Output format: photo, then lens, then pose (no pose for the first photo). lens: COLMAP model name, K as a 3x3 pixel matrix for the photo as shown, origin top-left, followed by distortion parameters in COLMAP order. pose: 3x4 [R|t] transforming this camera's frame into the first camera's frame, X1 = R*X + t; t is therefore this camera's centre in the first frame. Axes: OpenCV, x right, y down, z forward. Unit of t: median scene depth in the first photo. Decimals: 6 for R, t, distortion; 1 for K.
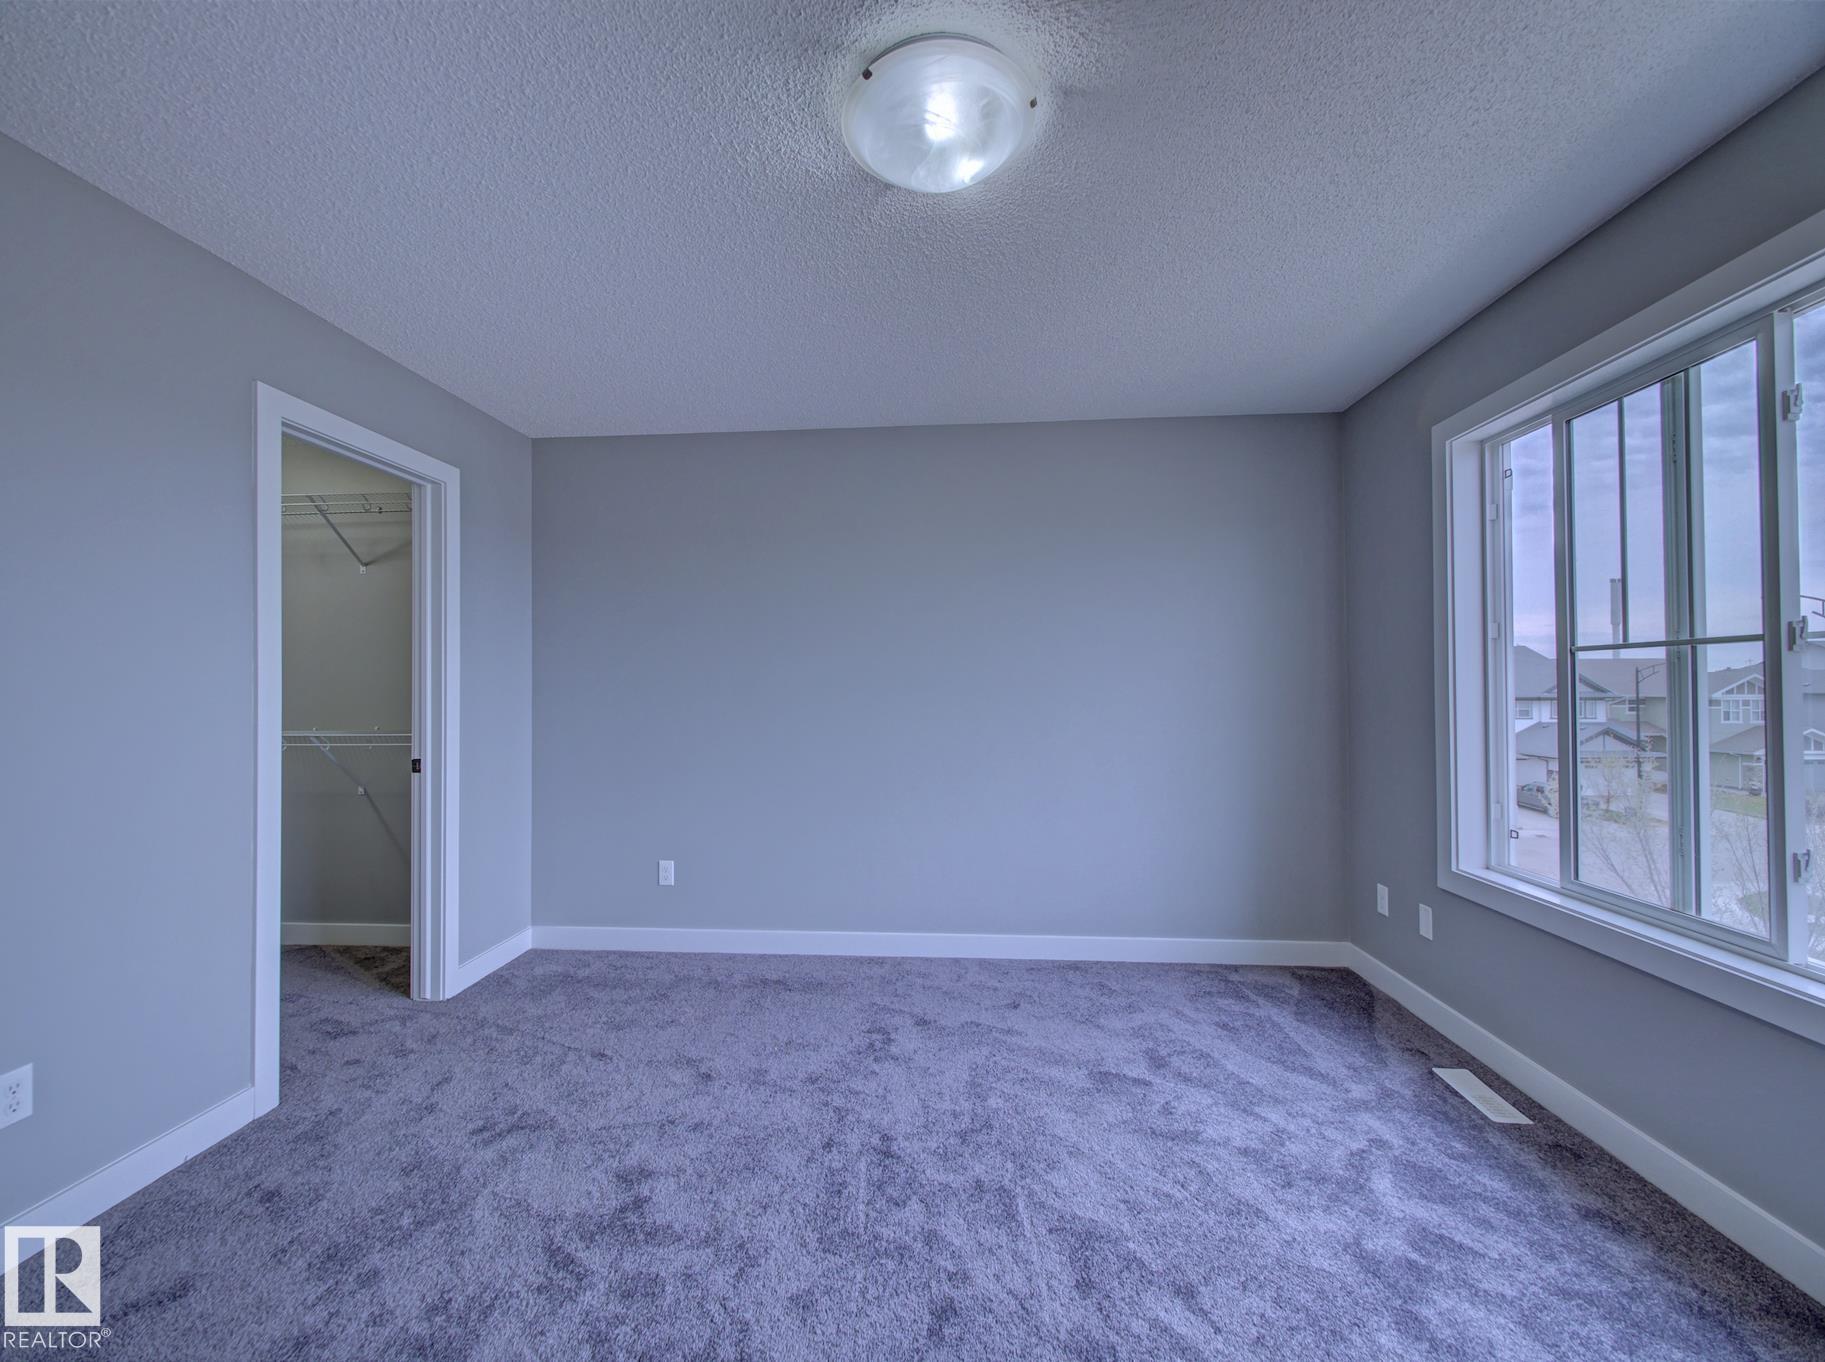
lens RADIAL K [[737.7, 0, 901.2], [0, 737.7, 680.3], [0, 0, 1]] dist [0.000451, 0.000367]
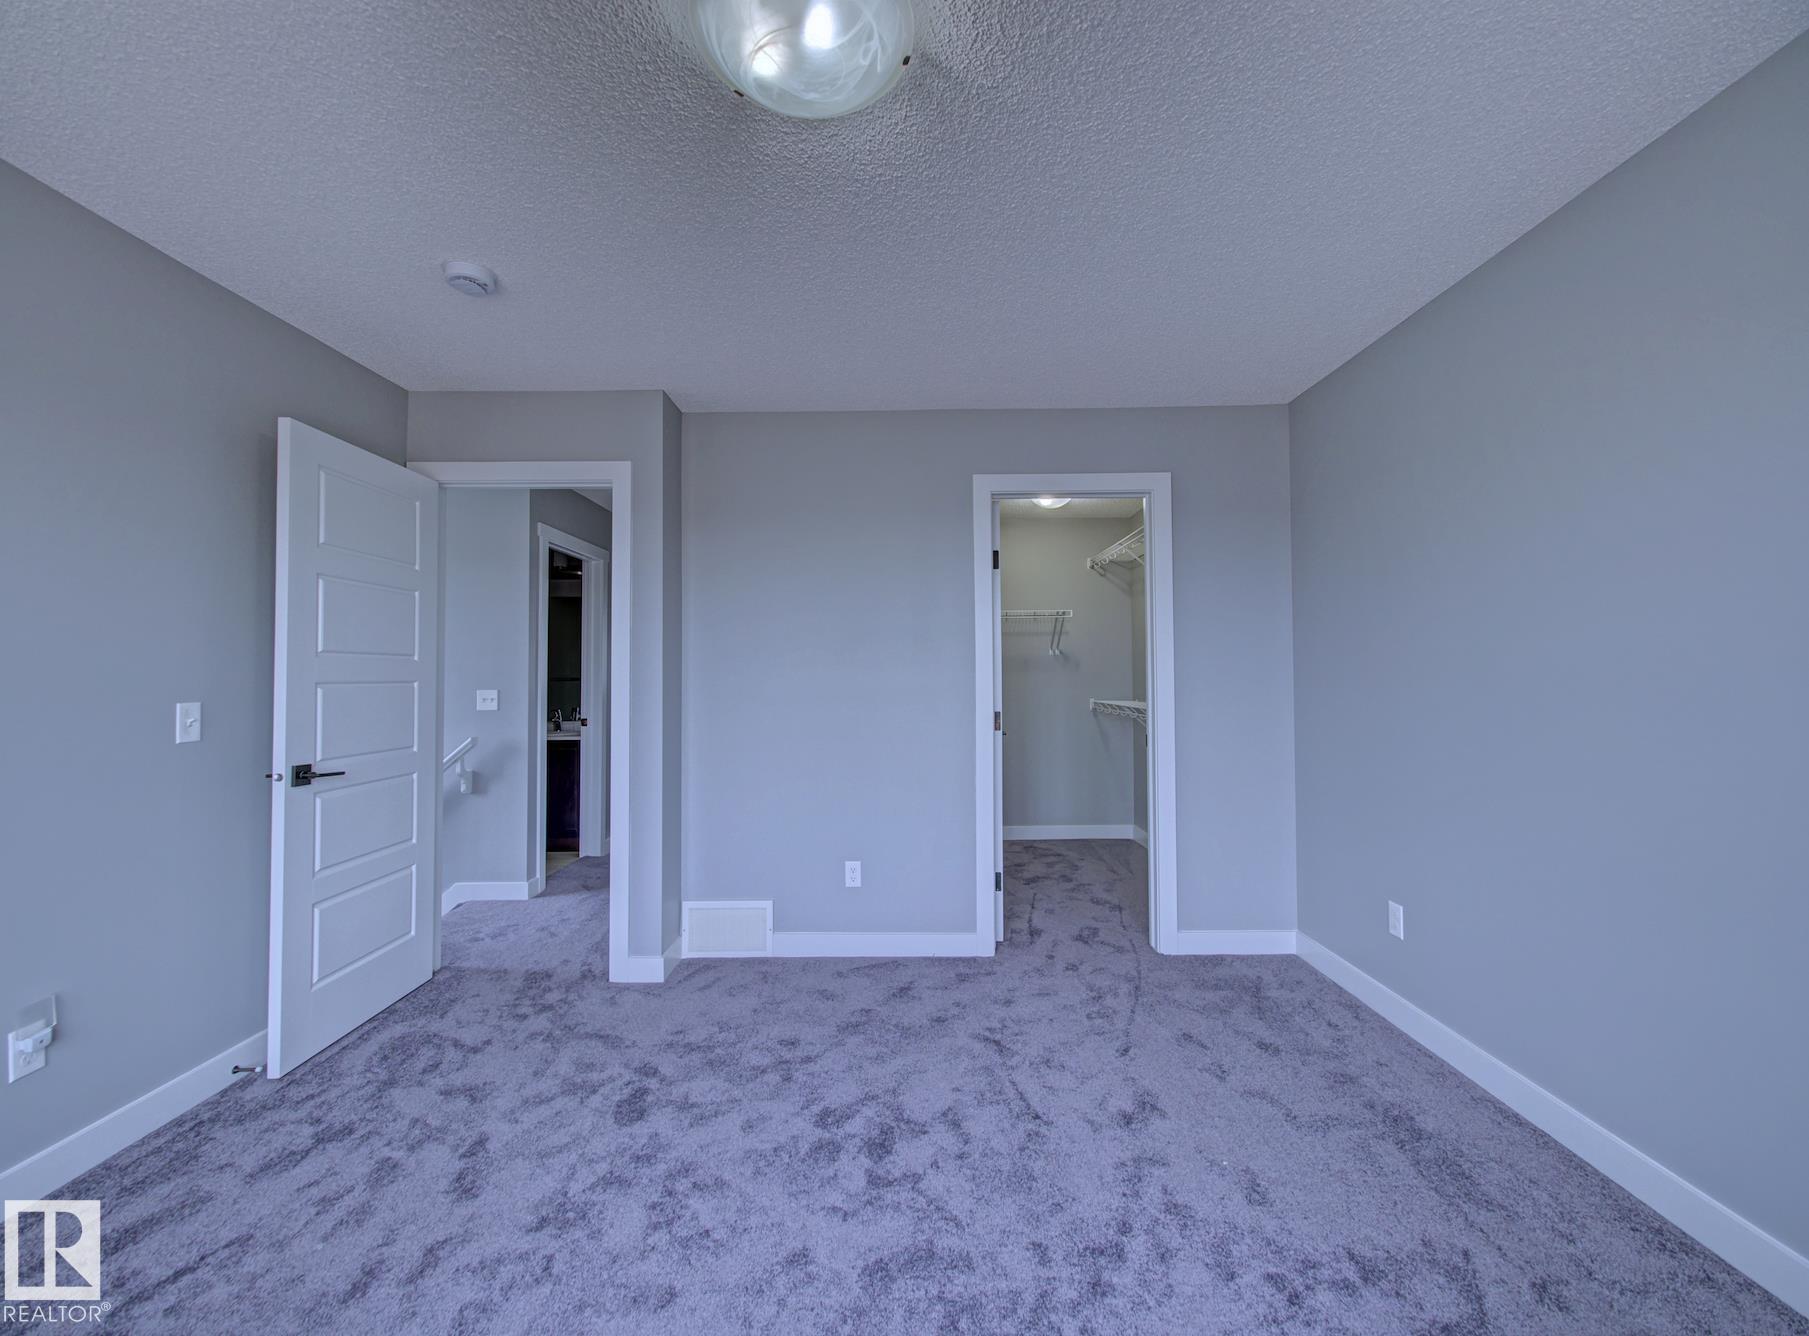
lens RADIAL K [[731.2, 0, 893.3], [0, 731.2, 667.3], [0, 0, 1]] dist [0.000451, 0.000367]
pose [[0.064530, -0.010600, -0.997859, 0.562016], [0.020277, 0.999751, -0.009308, 0.004036], [0.997710, -0.019632, 0.064729, 0.653864]]
